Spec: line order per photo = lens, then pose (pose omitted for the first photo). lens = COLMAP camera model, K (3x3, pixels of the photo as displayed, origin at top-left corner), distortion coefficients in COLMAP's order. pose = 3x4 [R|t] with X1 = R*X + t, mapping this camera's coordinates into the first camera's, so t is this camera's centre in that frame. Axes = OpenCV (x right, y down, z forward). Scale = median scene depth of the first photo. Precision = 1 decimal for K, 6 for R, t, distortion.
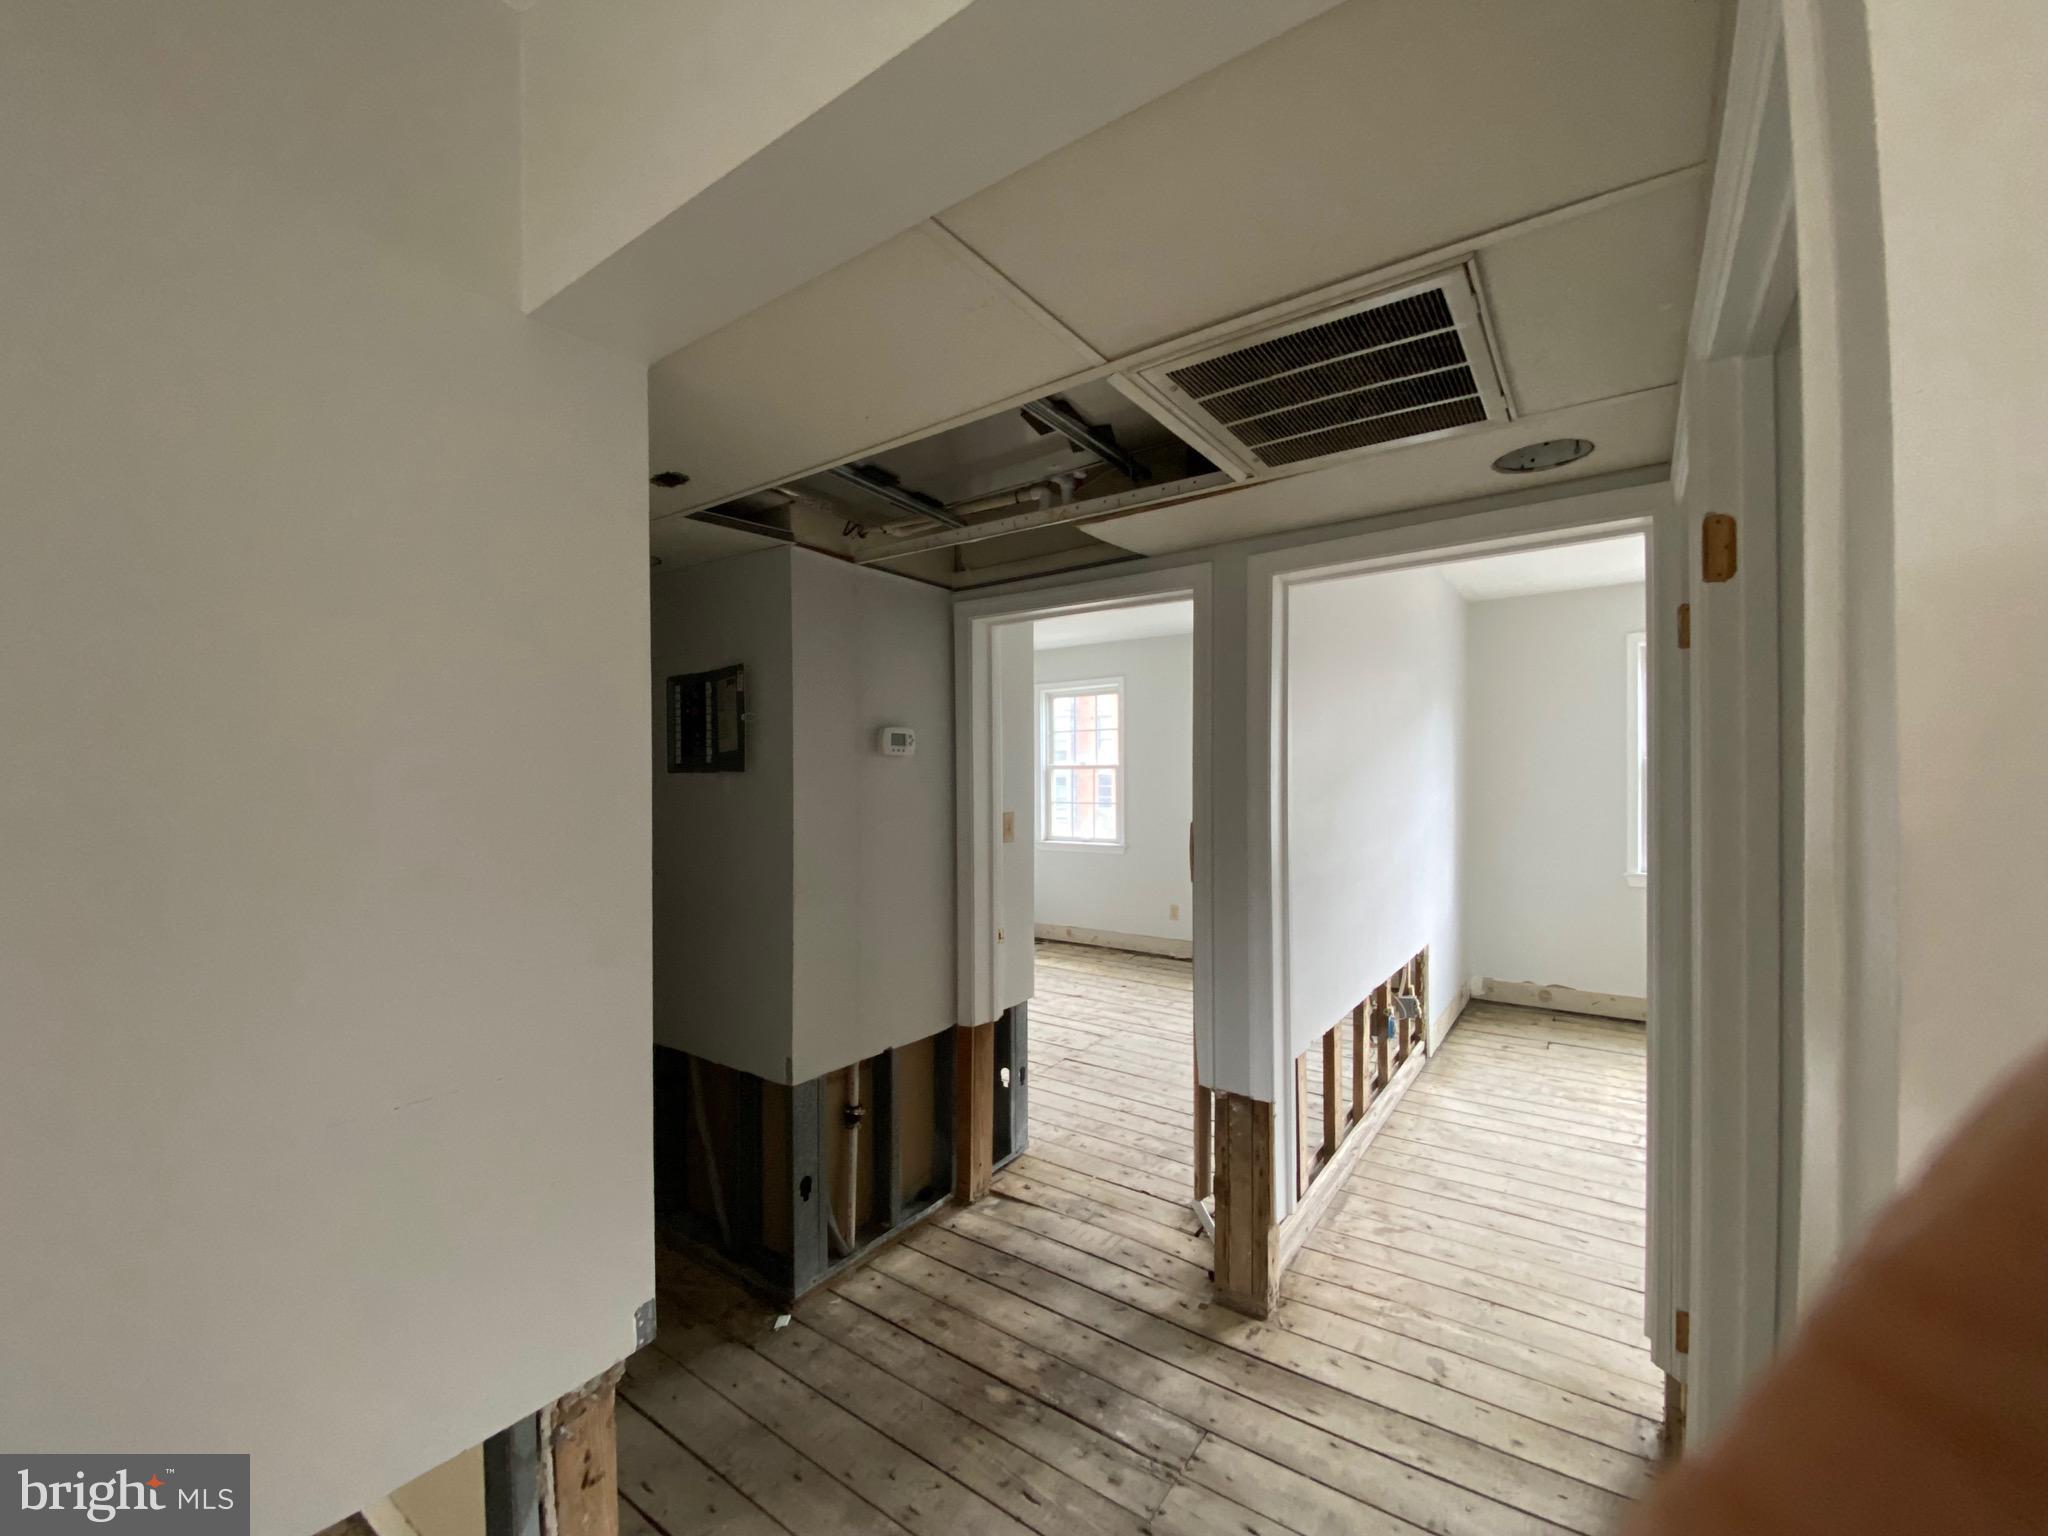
lens RADIAL K [[842.4, 0, 1021.2], [0, 842.4, 774.4], [0, 0, 1]] dist [0.001201, -0.000222]
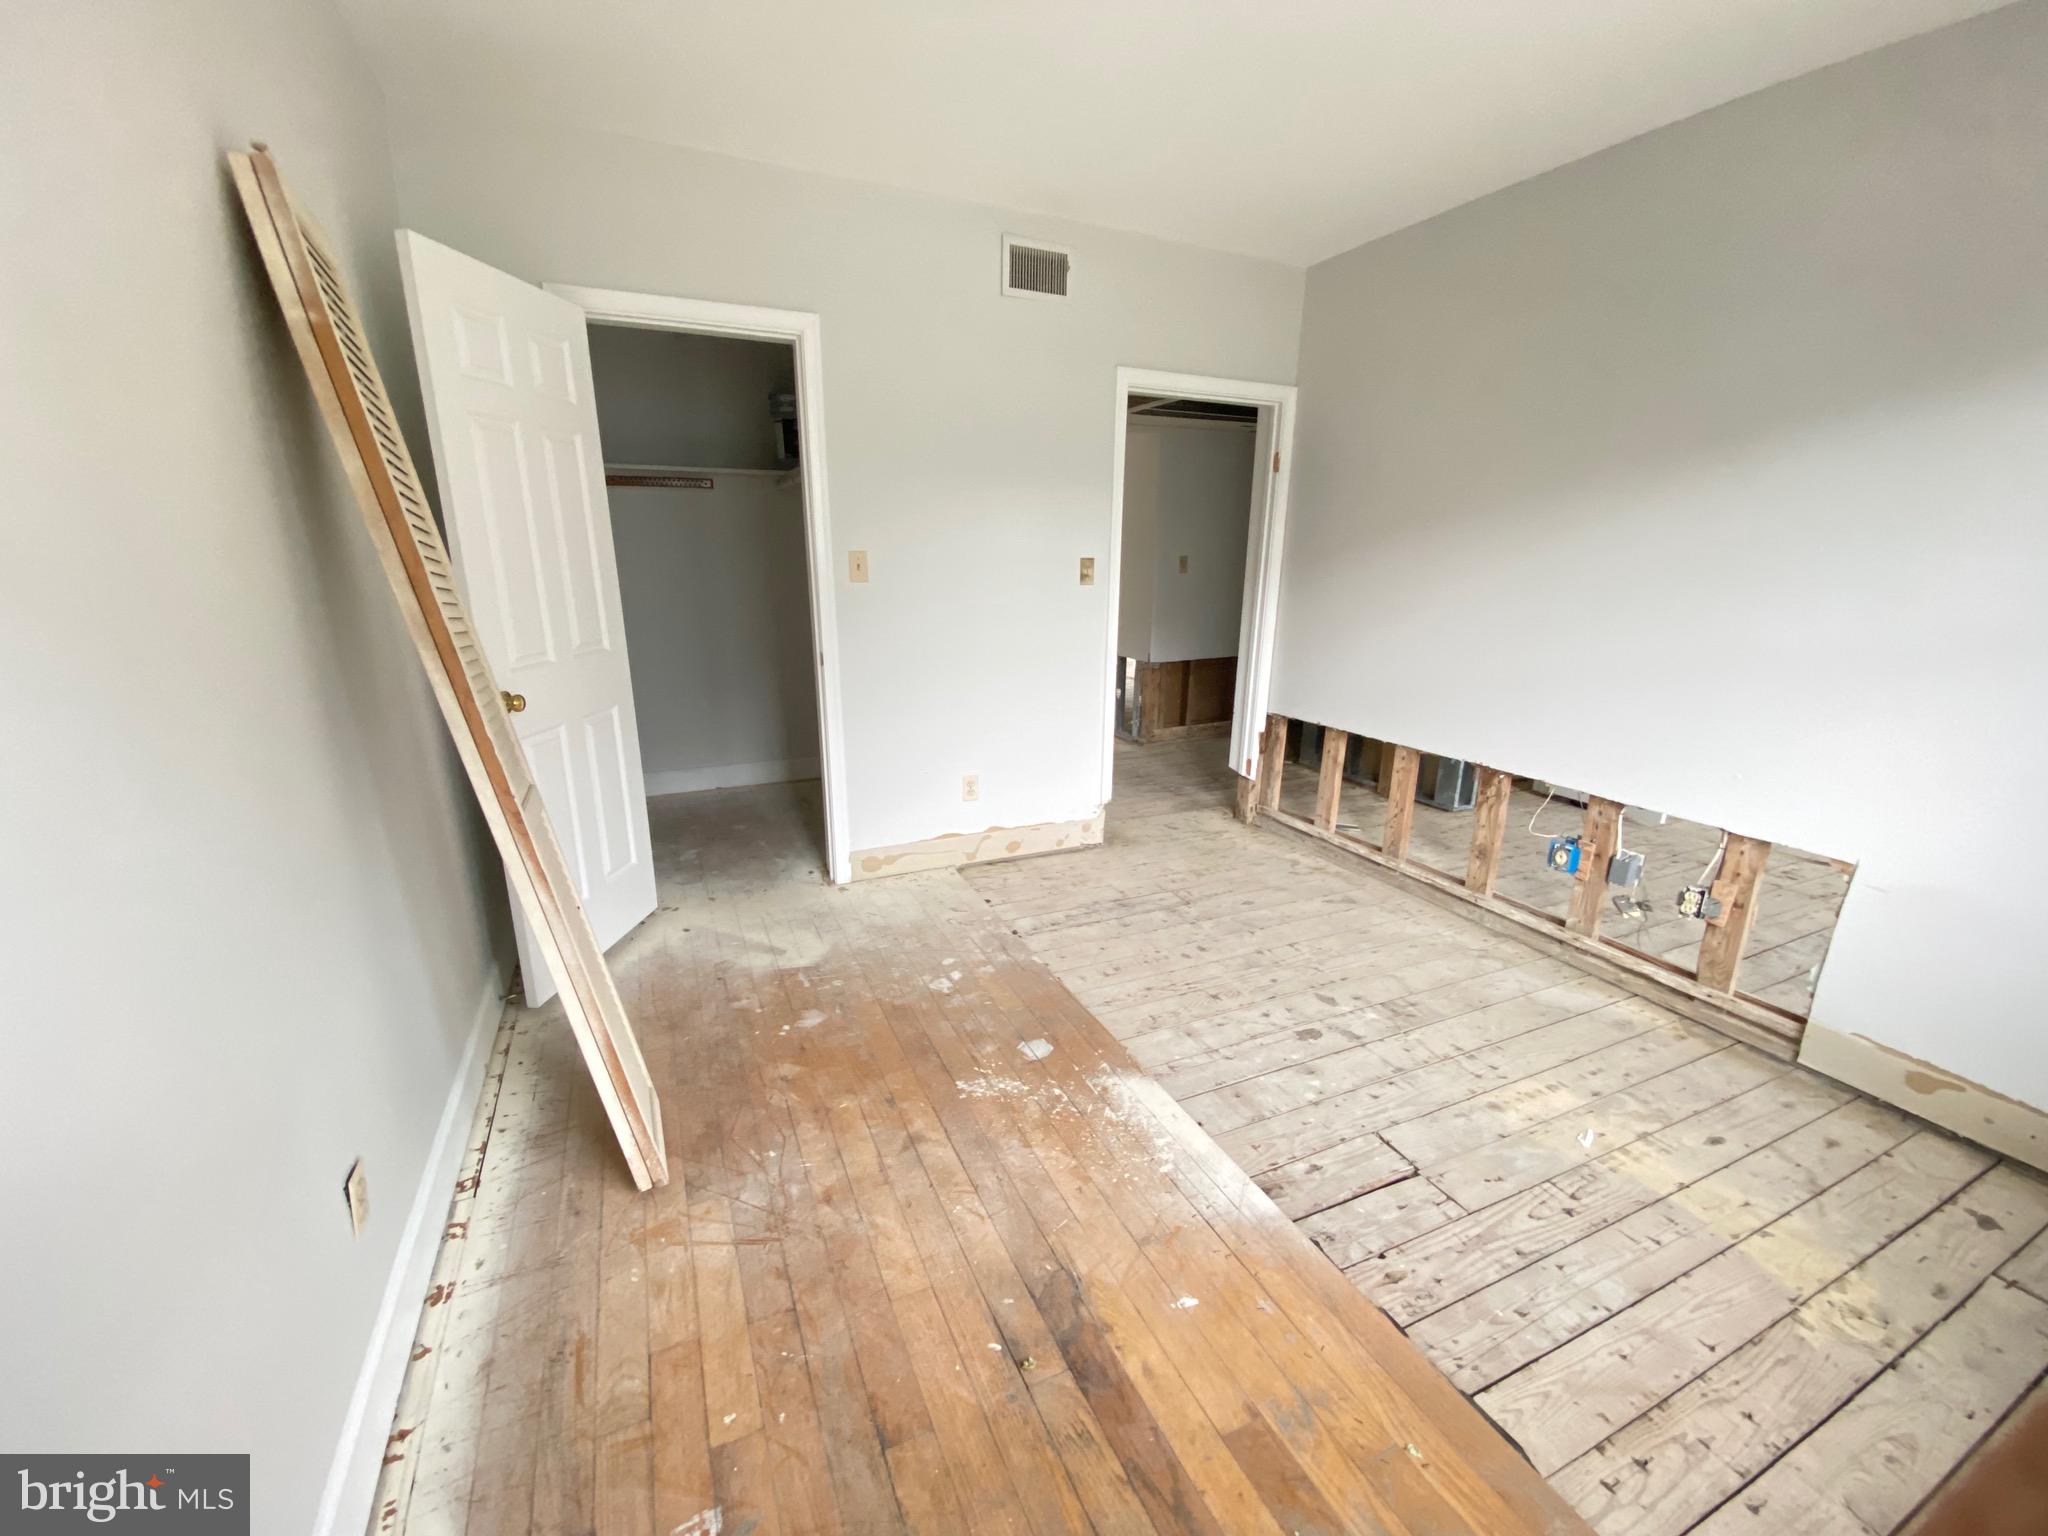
lens RADIAL K [[842.4, 0, 1021.2], [0, 842.4, 774.4], [0, 0, 1]] dist [0.001201, -0.000222]
pose [[-0.493530, 0.235396, -0.837267, 1.371271], [-0.001381, 0.962463, 0.271409, 0.015170], [0.869728, 0.135105, -0.474679, 0.954195]]
